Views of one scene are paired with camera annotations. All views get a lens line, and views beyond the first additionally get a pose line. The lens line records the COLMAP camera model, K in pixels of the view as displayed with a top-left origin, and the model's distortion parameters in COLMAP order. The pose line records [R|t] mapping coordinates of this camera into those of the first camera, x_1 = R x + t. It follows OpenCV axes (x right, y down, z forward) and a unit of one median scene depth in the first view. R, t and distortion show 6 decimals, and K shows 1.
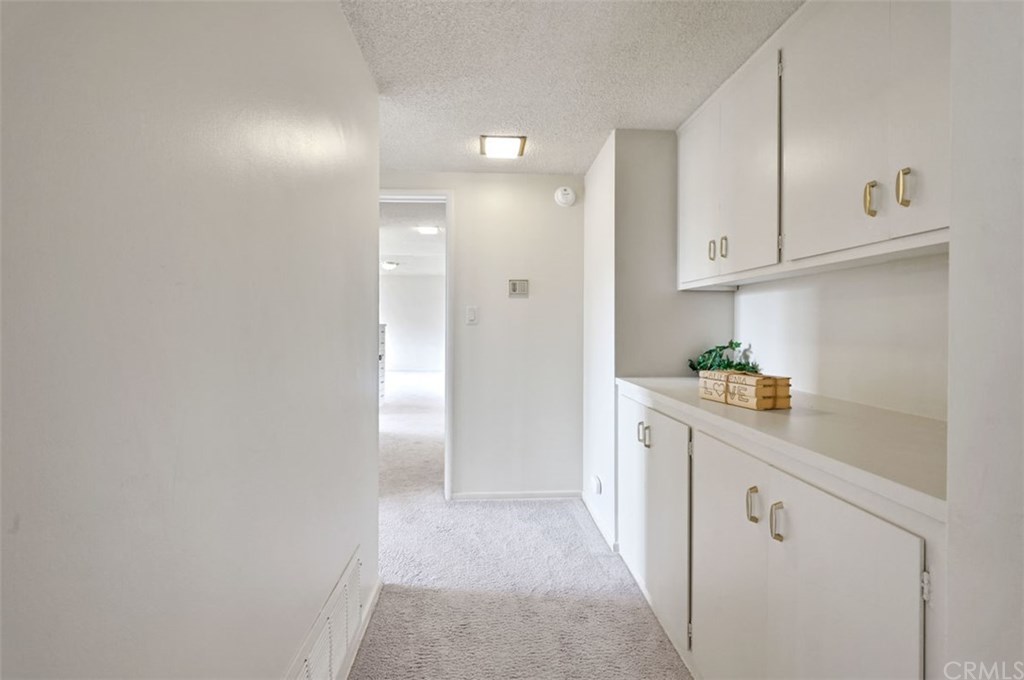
lens RADIAL K [[410.2, 0, 504.0], [0, 410.2, 321.7], [0, 0, 1]] dist [-0.000224, -0.000121]
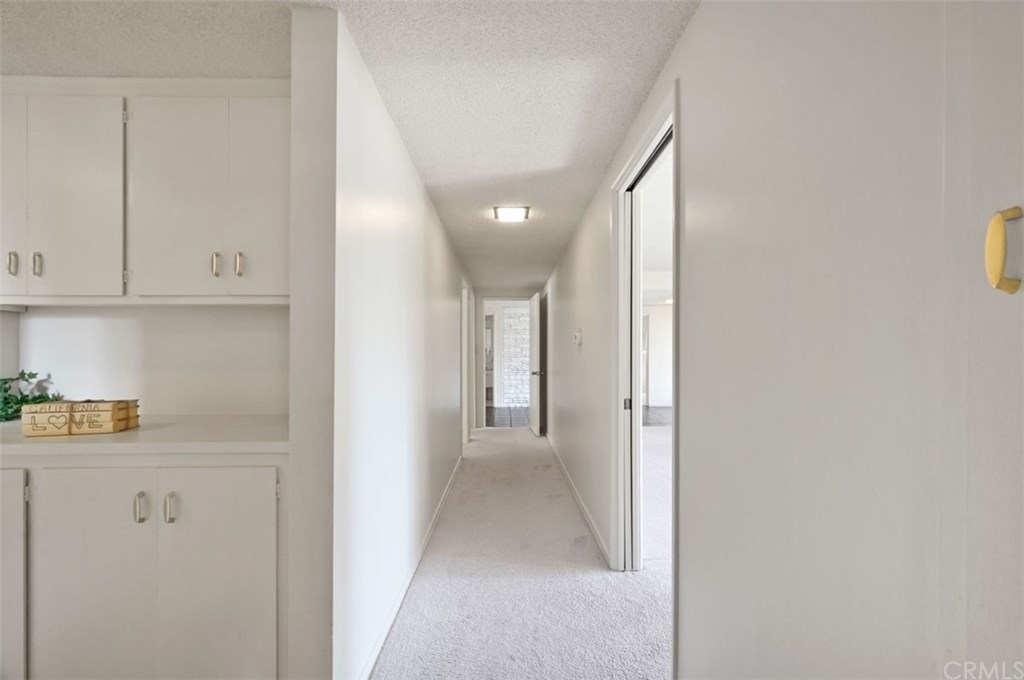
lens RADIAL K [[410.2, 0, 514.3], [0, 410.2, 347.0], [0, 0, 1]] dist [-0.000224, -0.000121]
pose [[0.027698, 0.012929, 0.999533, -0.386684], [-0.007994, 0.999887, -0.012712, -0.001747], [-0.999584, -0.007639, 0.027798, -0.062439]]
